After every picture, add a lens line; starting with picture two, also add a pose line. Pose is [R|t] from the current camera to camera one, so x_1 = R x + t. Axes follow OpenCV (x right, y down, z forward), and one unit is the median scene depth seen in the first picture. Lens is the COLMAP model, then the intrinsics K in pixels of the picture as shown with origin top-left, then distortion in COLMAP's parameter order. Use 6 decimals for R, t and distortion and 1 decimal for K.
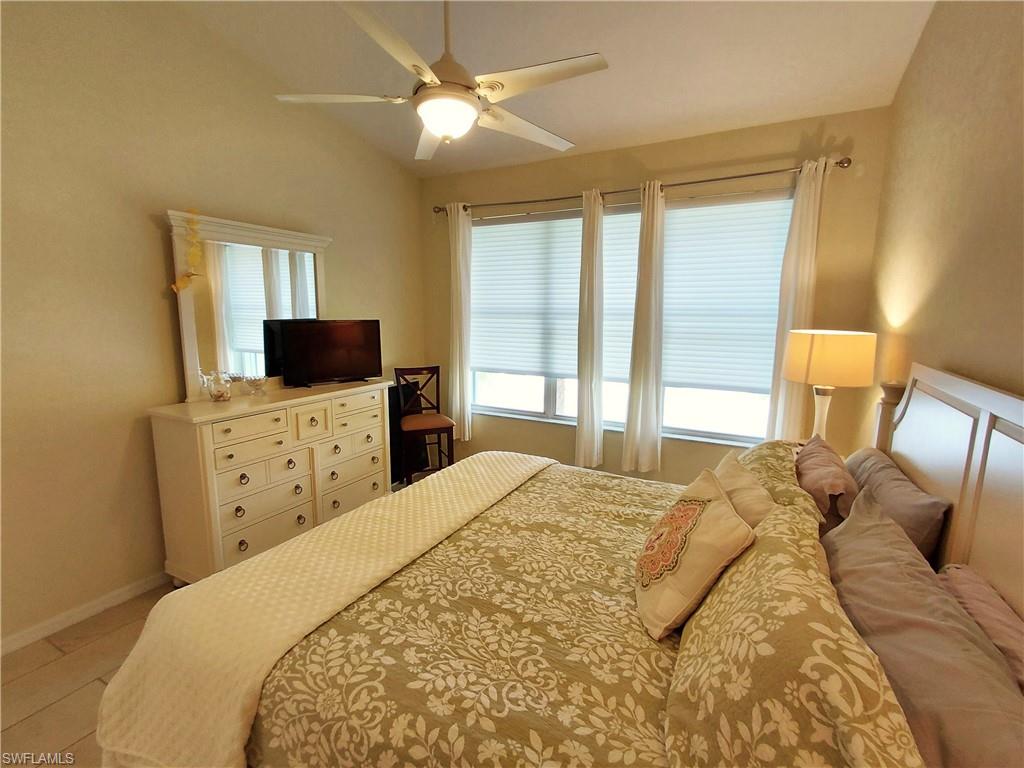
lens RADIAL K [[475.8, 0, 509.5], [0, 475.8, 384.0], [0, 0, 1]] dist [-0.007357, 0.002691]
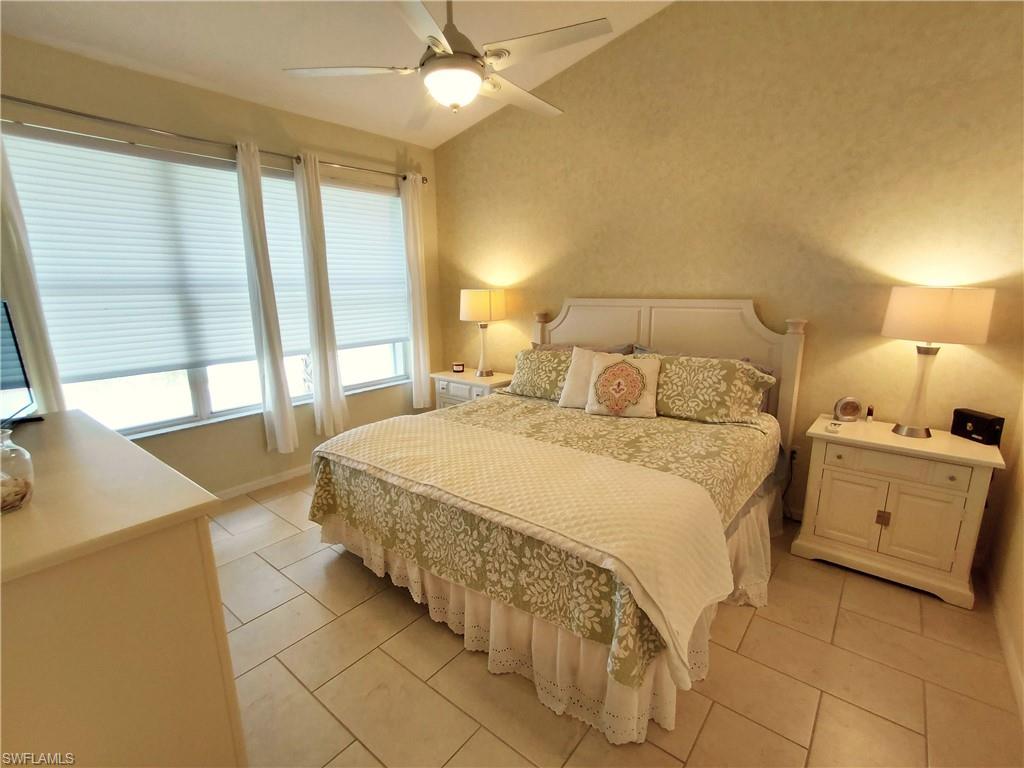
lens RADIAL K [[475.8, 0, 505.0], [0, 475.8, 388.3], [0, 0, 1]] dist [-0.007357, 0.002691]
pose [[0.194085, -0.215303, 0.957066, -0.760185], [0.169991, 0.968240, 0.183344, -0.051892], [-0.966144, 0.127108, 0.224521, 0.447244]]
